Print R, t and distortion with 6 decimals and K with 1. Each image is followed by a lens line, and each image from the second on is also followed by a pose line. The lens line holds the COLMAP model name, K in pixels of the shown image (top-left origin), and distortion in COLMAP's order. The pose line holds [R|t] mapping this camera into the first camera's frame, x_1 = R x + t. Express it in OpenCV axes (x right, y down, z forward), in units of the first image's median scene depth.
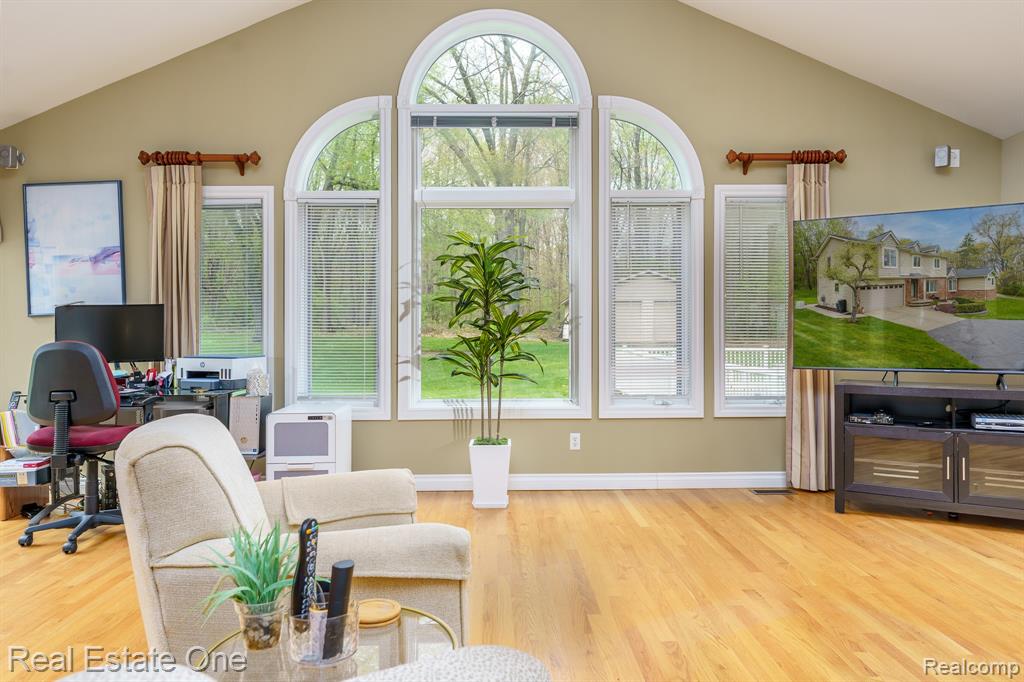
lens RADIAL K [[680.6, 0, 518.0], [0, 680.6, 337.7], [0, 0, 1]] dist [0.004113, -0.001270]
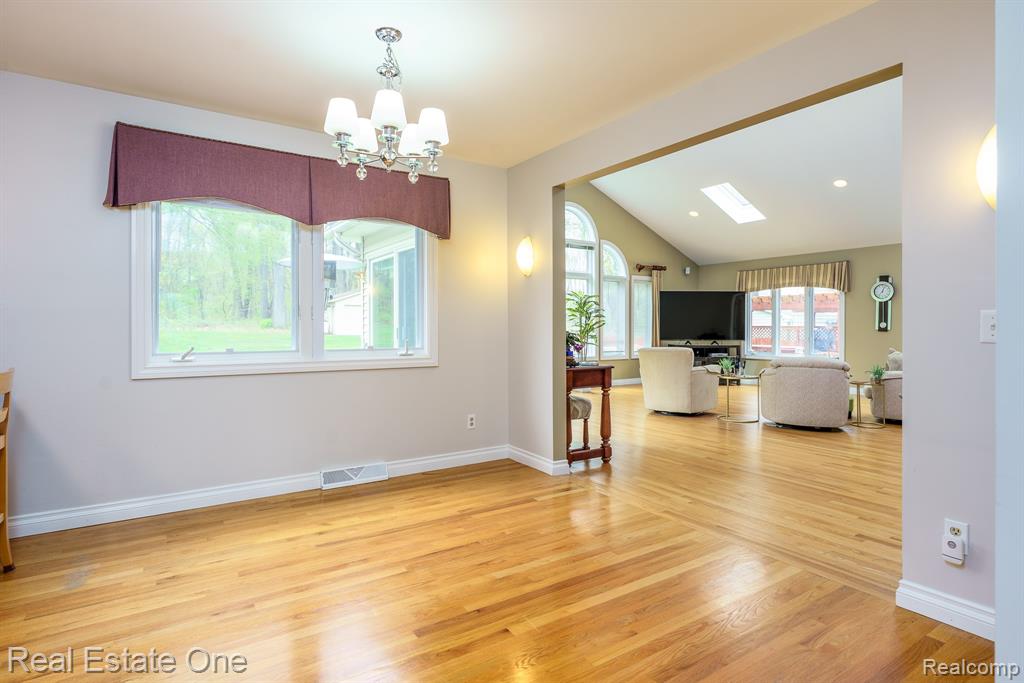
lens RADIAL K [[536.8, 0, 519.3], [0, 536.8, 335.9], [0, 0, 1]] dist [0.000850, 0.000935]
pose [[0.838444, -0.005171, 0.544964, -1.332171], [0.001200, 0.999970, 0.007643, 0.006113], [-0.544987, -0.005754, 0.838425, -0.608332]]
